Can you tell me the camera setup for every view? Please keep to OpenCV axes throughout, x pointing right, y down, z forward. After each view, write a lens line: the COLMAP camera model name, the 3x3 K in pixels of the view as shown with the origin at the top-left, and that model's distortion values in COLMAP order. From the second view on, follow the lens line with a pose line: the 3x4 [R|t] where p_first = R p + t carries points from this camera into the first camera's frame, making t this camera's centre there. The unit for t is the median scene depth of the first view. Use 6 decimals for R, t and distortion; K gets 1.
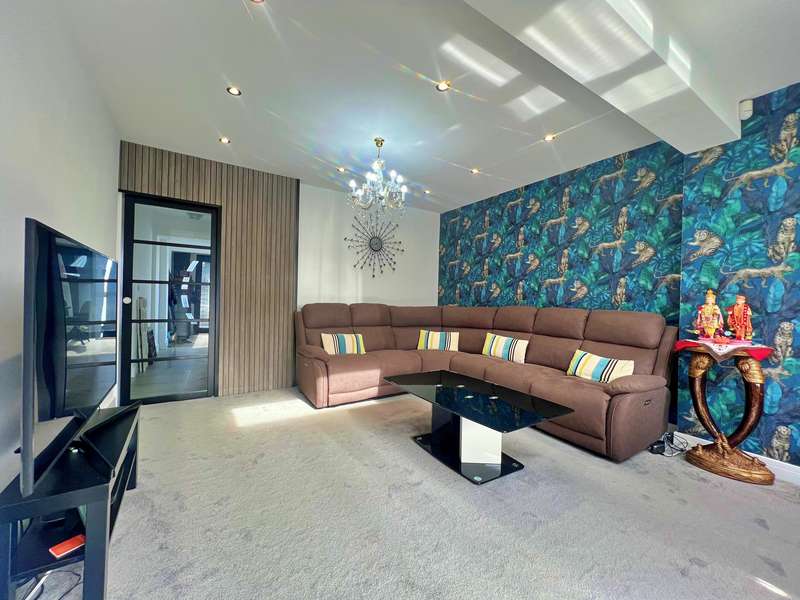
lens RADIAL K [[318.7, 0, 396.0], [0, 318.7, 296.8], [0, 0, 1]] dist [-0.002424, -0.000016]
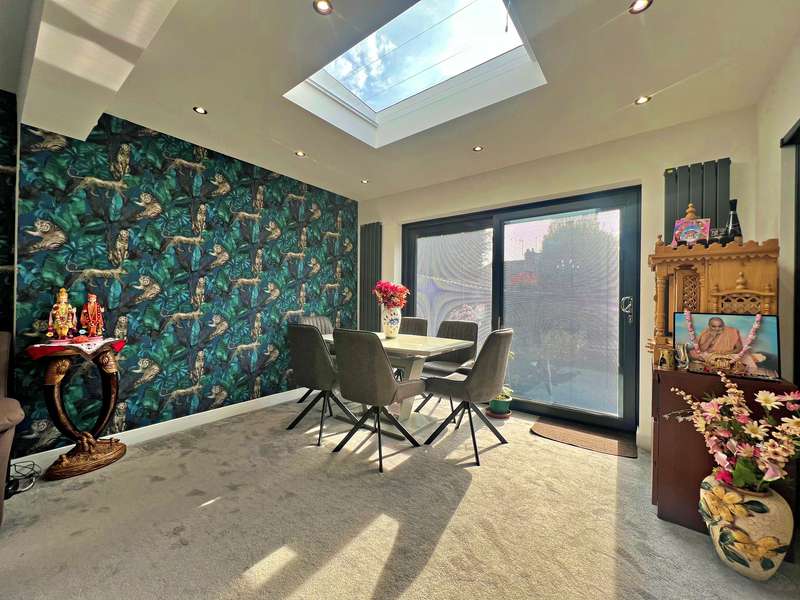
lens RADIAL K [[318.7, 0, 386.4], [0, 318.7, 304.5], [0, 0, 1]] dist [-0.002424, -0.000016]
pose [[-0.323892, -0.025477, 0.945751, -0.218025], [-0.009709, 0.999674, 0.023604, -0.003873], [-0.946044, -0.001537, -0.324034, 0.415446]]
